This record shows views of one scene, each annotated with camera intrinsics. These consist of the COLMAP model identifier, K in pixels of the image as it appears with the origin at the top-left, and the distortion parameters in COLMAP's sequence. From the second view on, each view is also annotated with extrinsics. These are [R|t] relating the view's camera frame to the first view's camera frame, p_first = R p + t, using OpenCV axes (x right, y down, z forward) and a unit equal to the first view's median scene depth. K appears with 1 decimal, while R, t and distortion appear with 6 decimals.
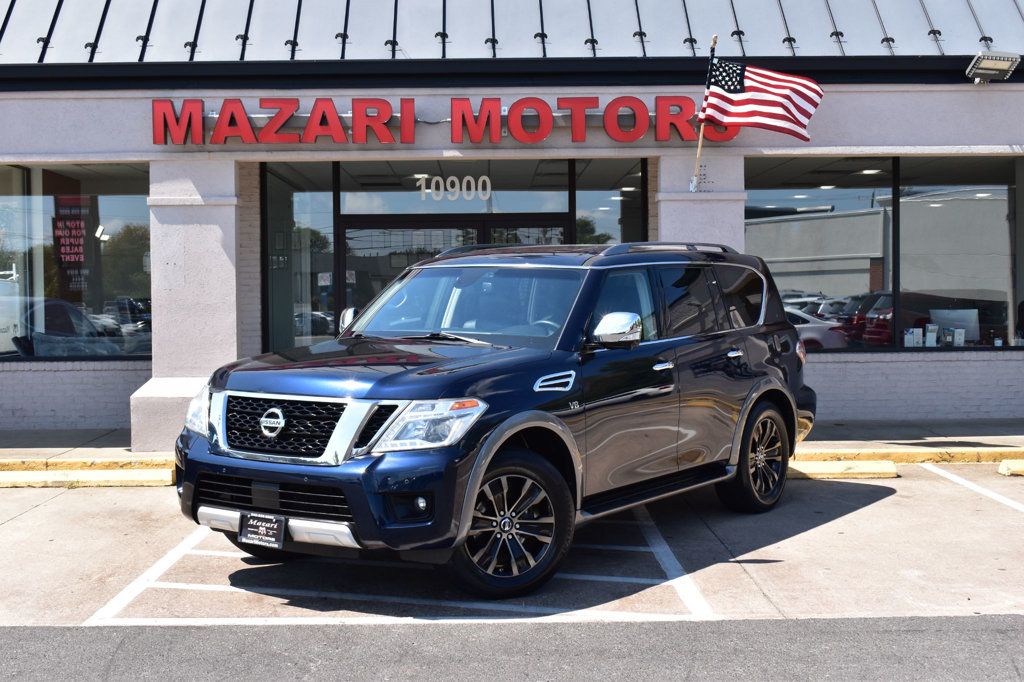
lens RADIAL K [[1461.2, 0, 505.4], [0, 1461.2, 340.2], [0, 0, 1]] dist [-0.030820, 0.000000]
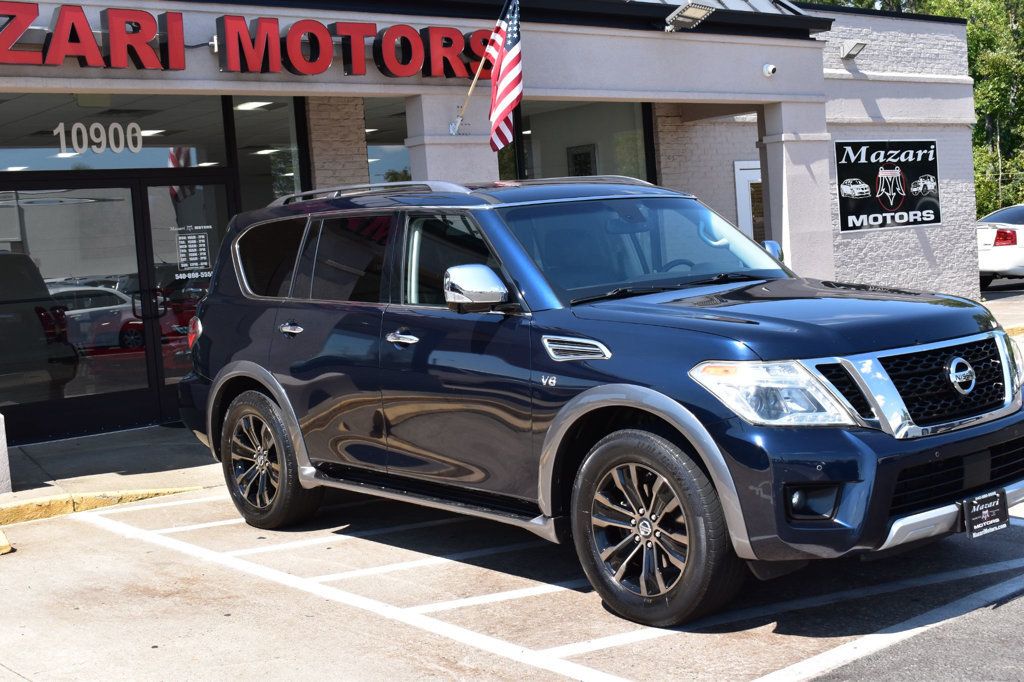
lens RADIAL K [[1397.8, 0, 516.6], [0, 1397.8, 337.0], [0, 0, 1]] dist [-0.047130, 0.000000]
pose [[0.762015, -0.087516, 0.641619, -0.412554], [0.083947, 0.995815, 0.036129, -0.004023], [-0.642096, 0.026331, 0.766172, 0.309962]]
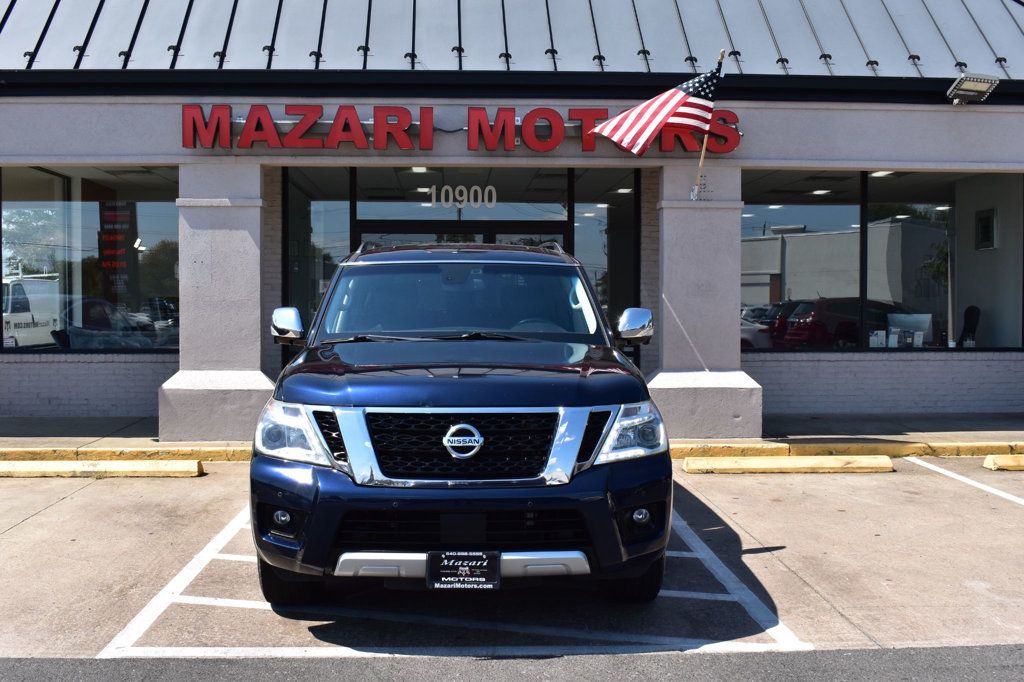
lens RADIAL K [[1162.2, 0, 507.4], [0, 1162.2, 339.6], [0, 0, 1]] dist [-0.064197, 0.000000]
pose [[0.999242, 0.009339, 0.037792, -0.038073], [-0.009408, 0.999954, 0.001655, -0.000141], [-0.037775, -0.002009, 0.999284, 0.160448]]
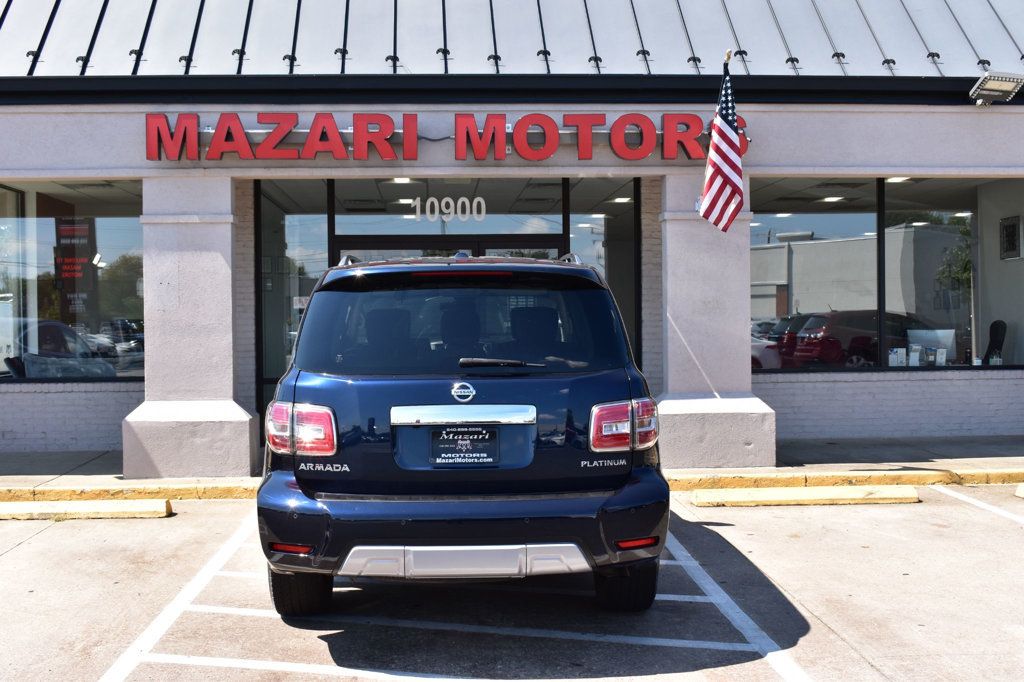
lens RADIAL K [[1244.7, 0, 508.8], [0, 1244.7, 339.9], [0, 0, 1]] dist [-0.055621, 0.000000]
pose [[0.998812, -0.001173, 0.048722, -0.041040], [0.001761, 0.999926, -0.012019, -0.004664], [-0.048704, 0.012091, 0.998740, 0.167319]]
